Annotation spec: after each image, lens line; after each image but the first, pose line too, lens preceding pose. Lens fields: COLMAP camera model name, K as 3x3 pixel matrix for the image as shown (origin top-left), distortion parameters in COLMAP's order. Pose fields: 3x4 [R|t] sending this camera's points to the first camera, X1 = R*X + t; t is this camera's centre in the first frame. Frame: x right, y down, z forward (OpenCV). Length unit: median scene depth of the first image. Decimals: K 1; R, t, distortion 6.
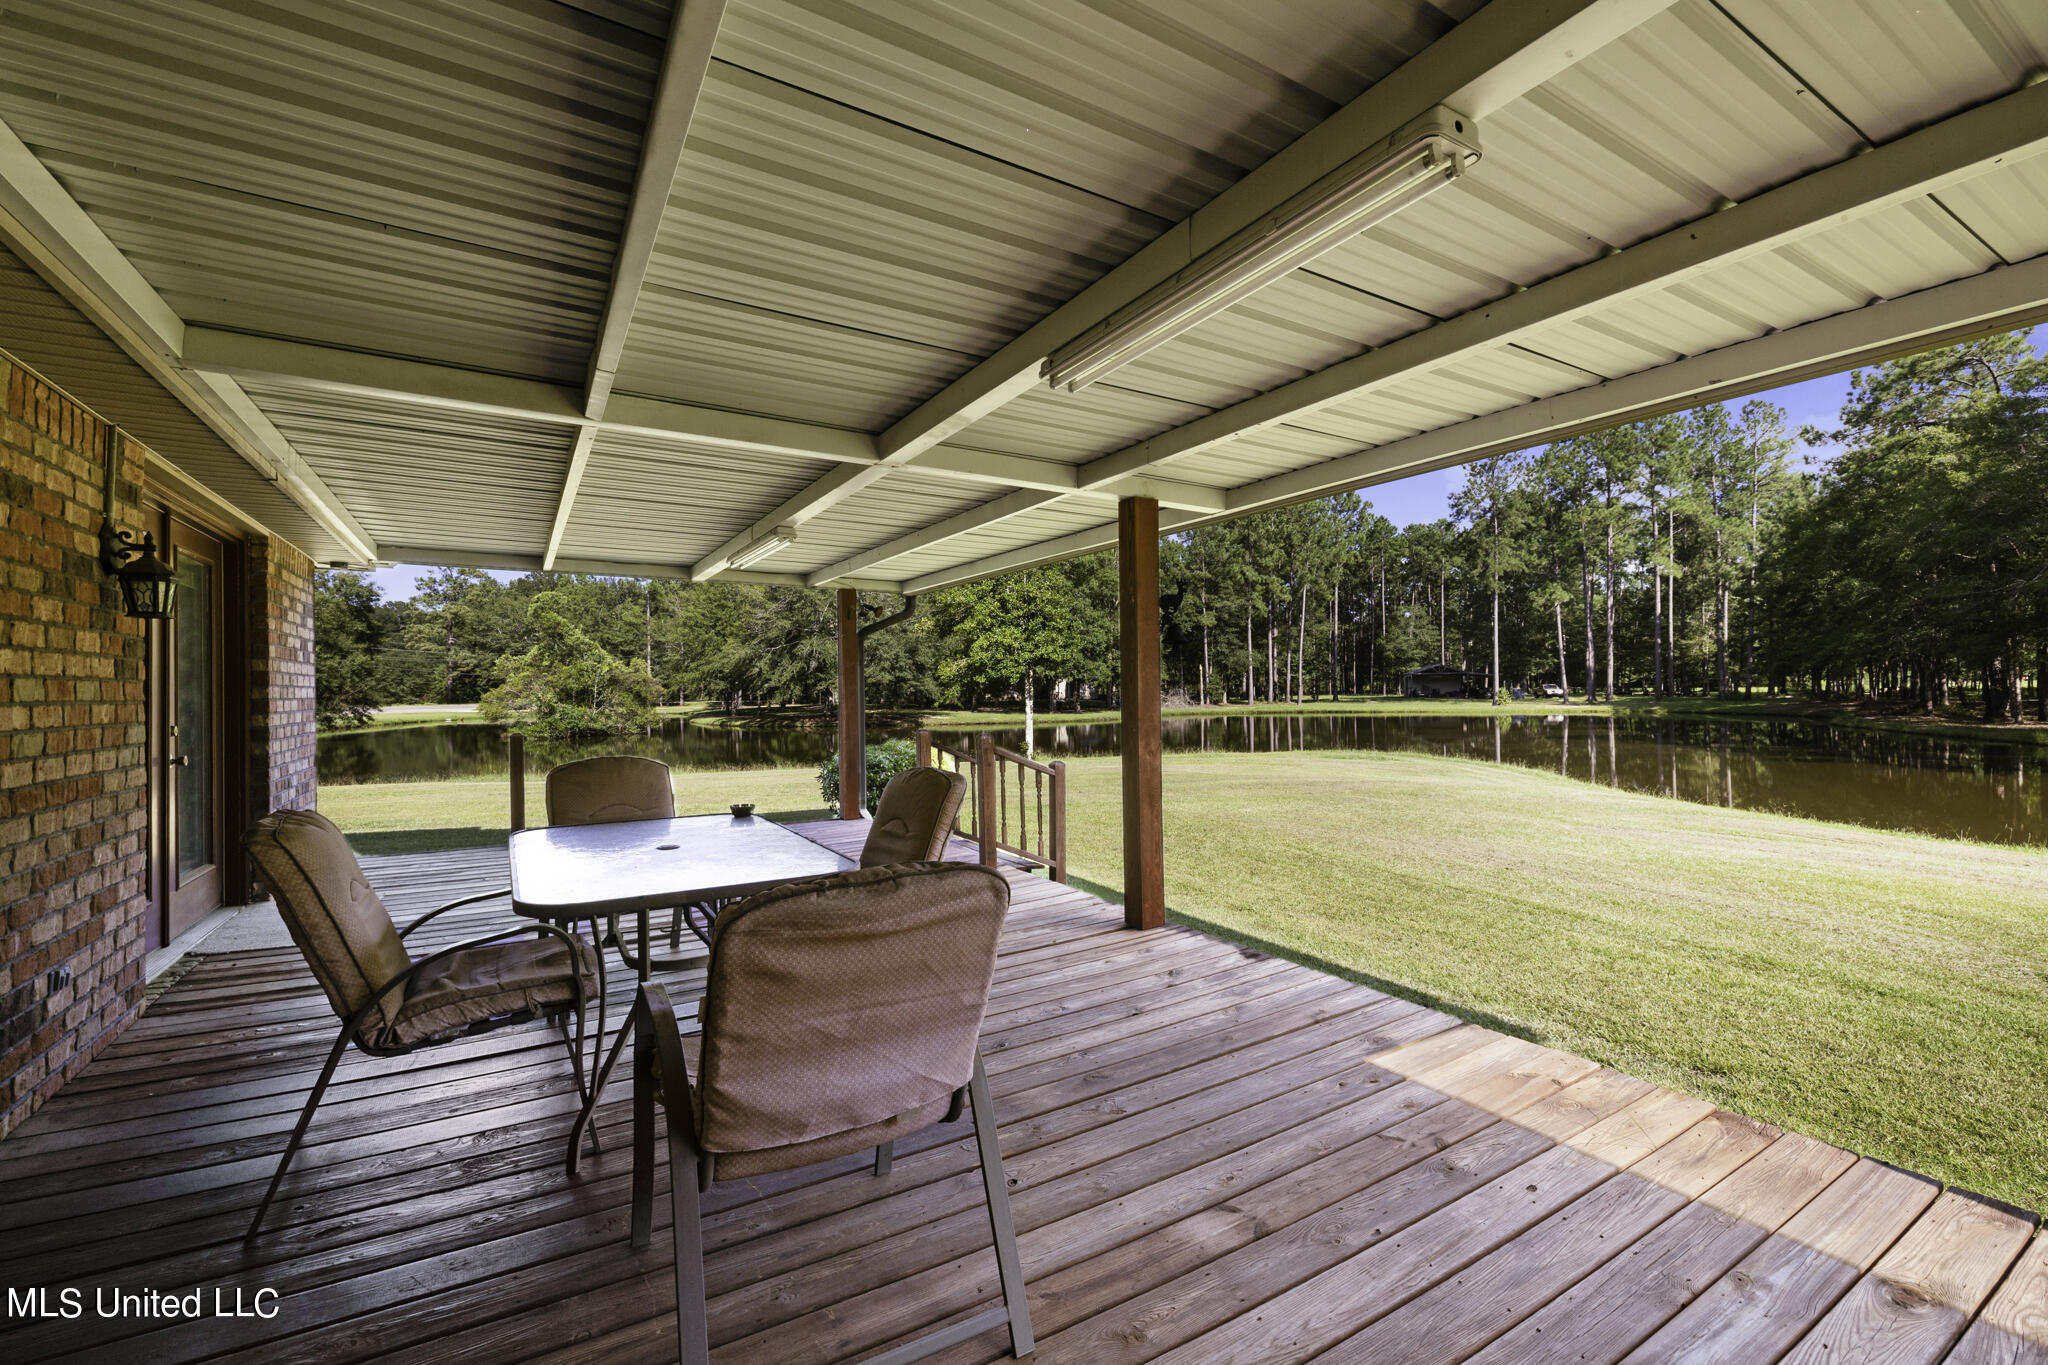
lens RADIAL K [[856.0, 0, 1024.0], [0, 856.0, 682.5], [0, 0, 1]] dist [-0.000041, -0.000004]
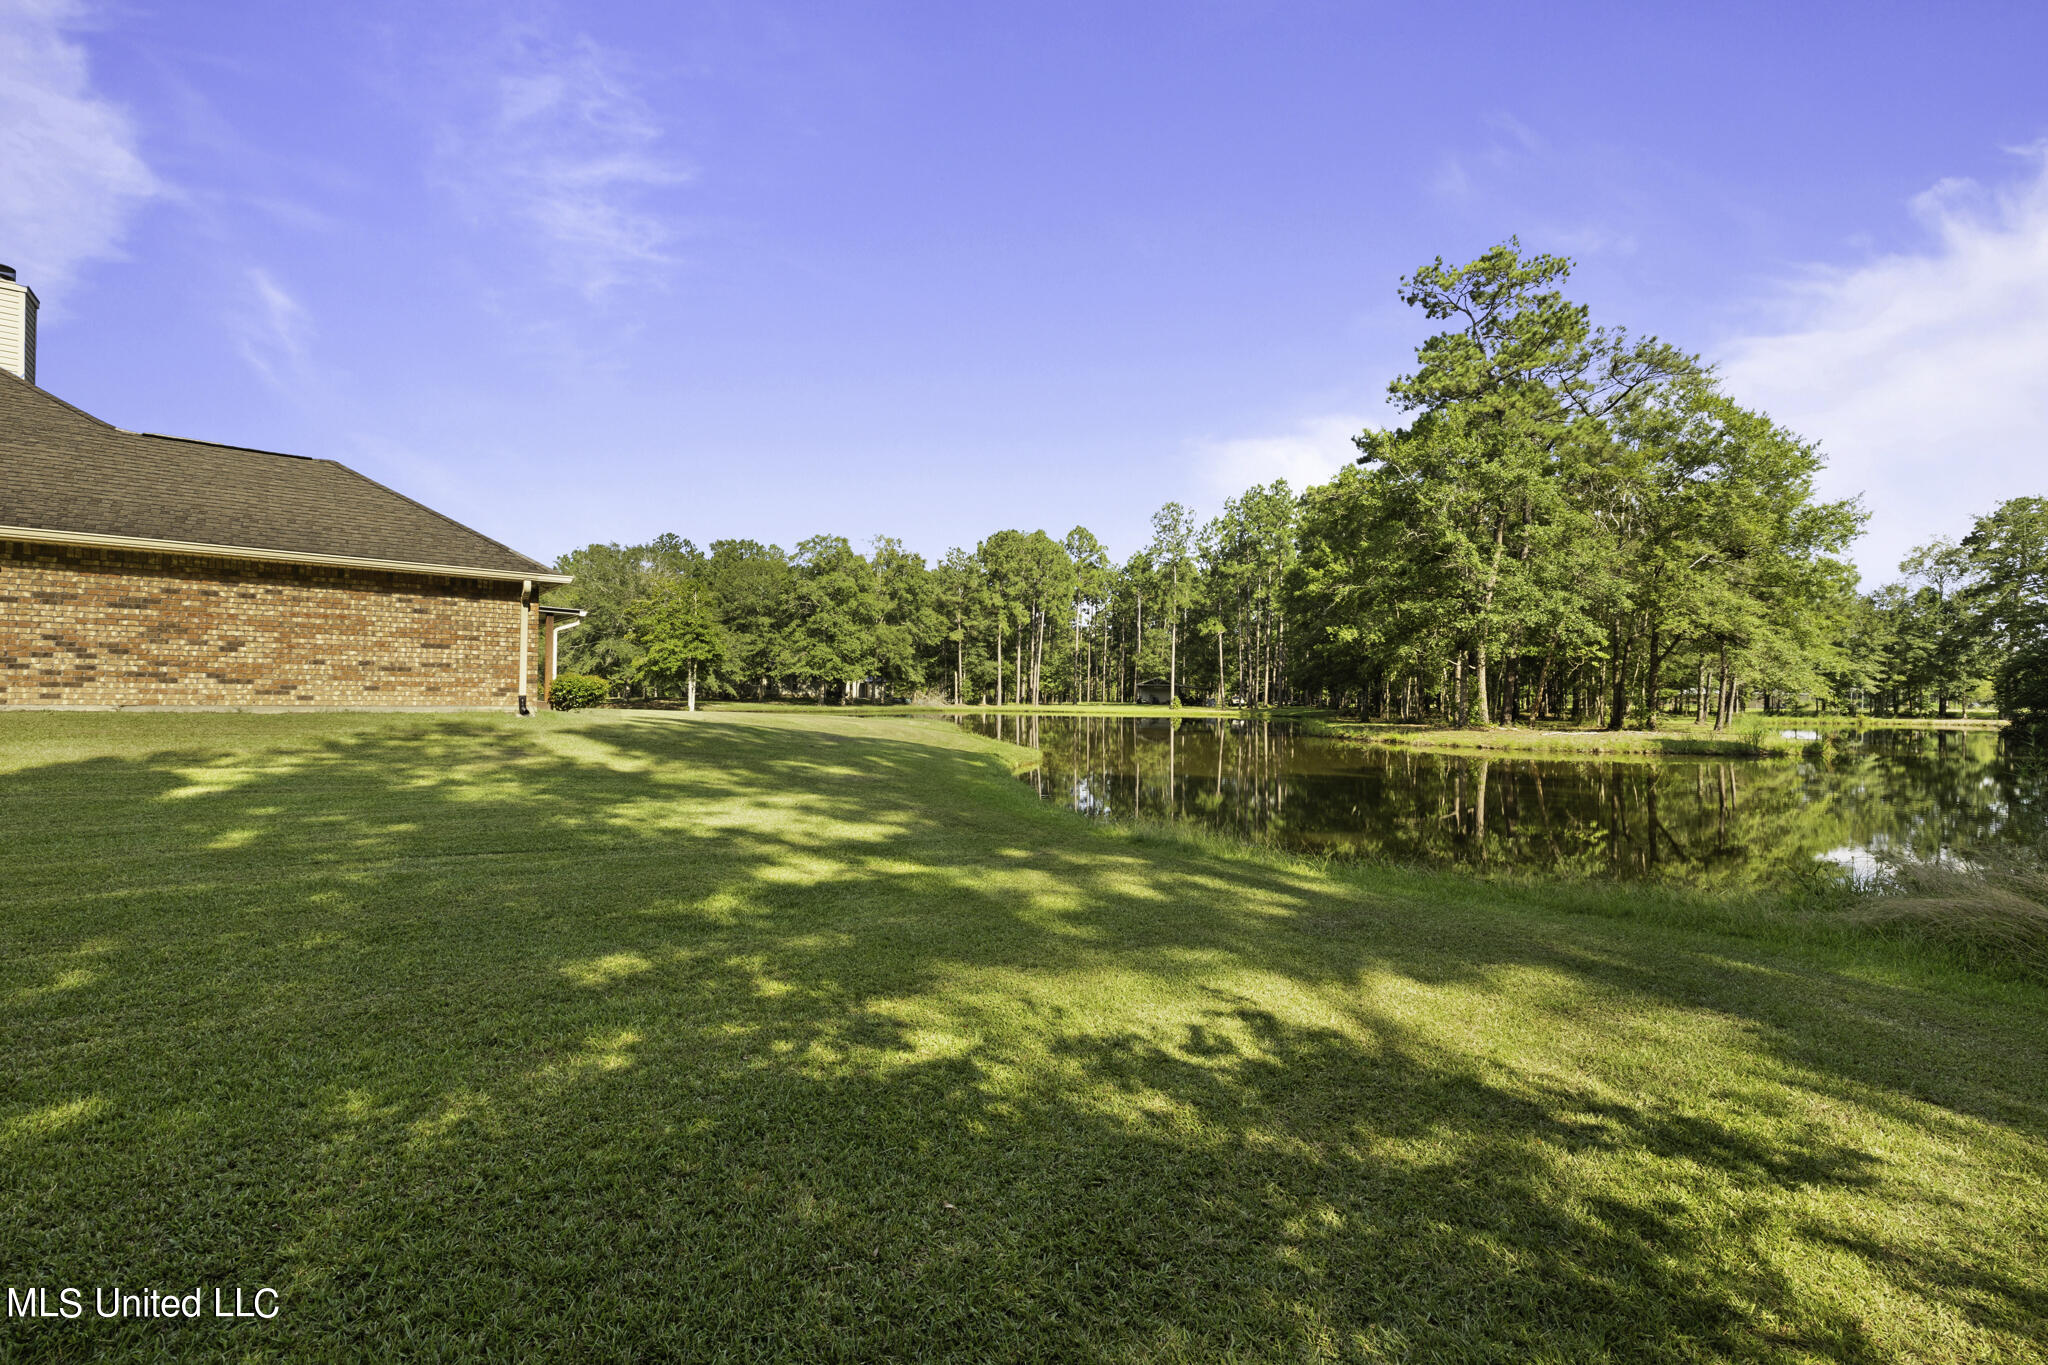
lens RADIAL K [[856.0, 0, 1024.0], [0, 856.0, 682.5], [0, 0, 1]] dist [-0.000041, -0.000004]
pose [[0.988174, 0.029893, 0.150393, 0.133295], [-0.028355, 0.999521, -0.012365, 0.007815], [-0.150691, 0.007955, 0.988549, -0.262669]]
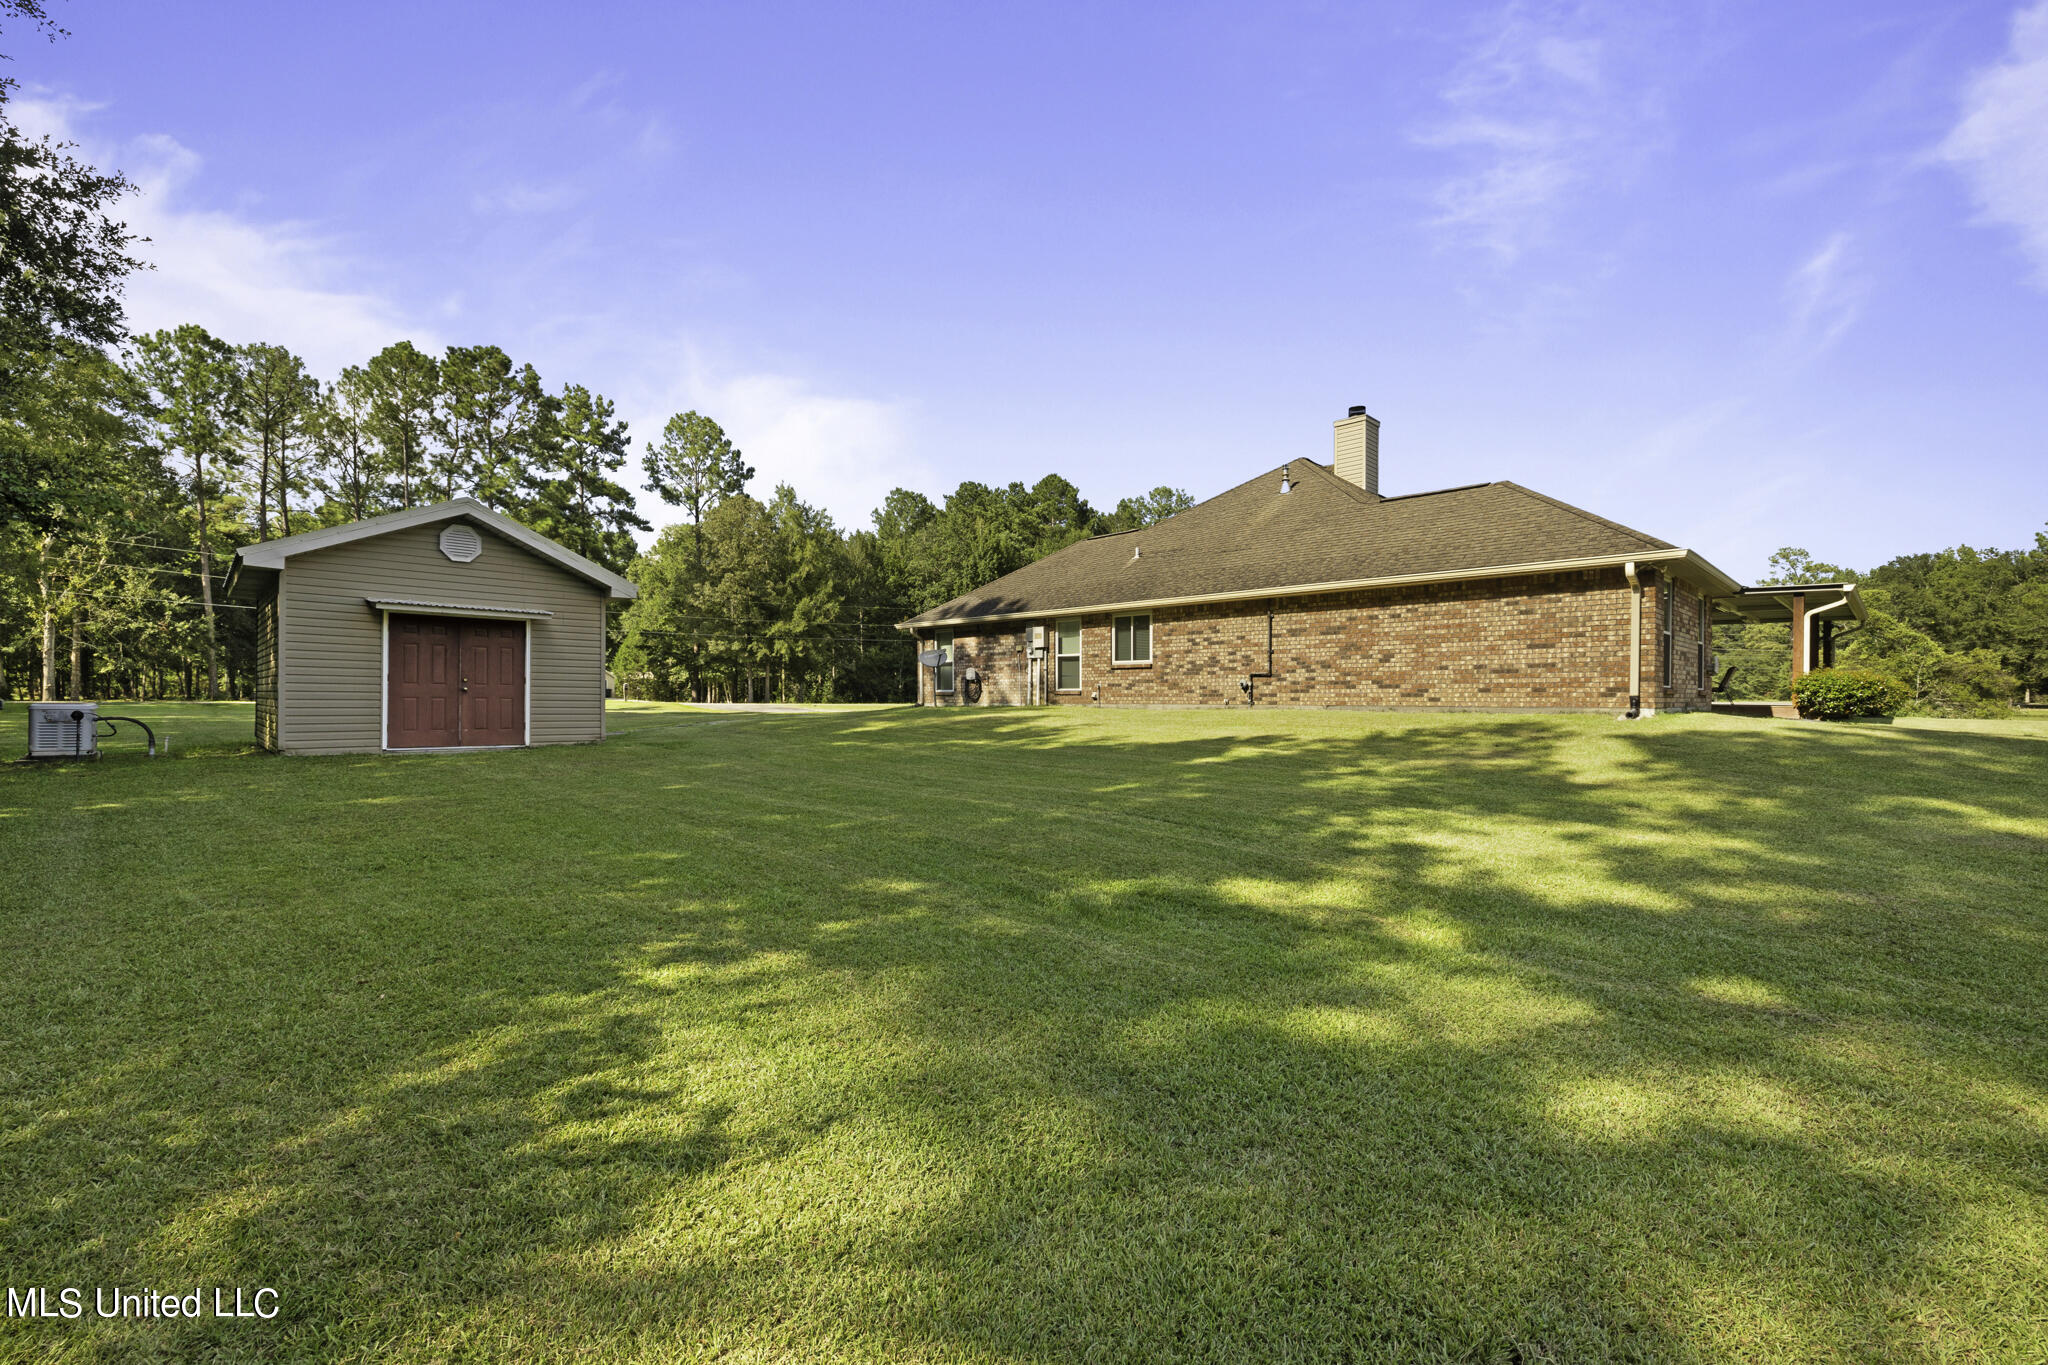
lens RADIAL K [[875.5, 0, 1024.0], [0, 875.5, 682.5], [0, 0, 1]] dist [0.016480, 0.000011]
pose [[0.242786, -0.001494, -0.970079, 0.192803], [-0.001130, 0.999998, -0.001823, 0.009525], [0.970079, 0.001539, 0.242784, -0.207618]]
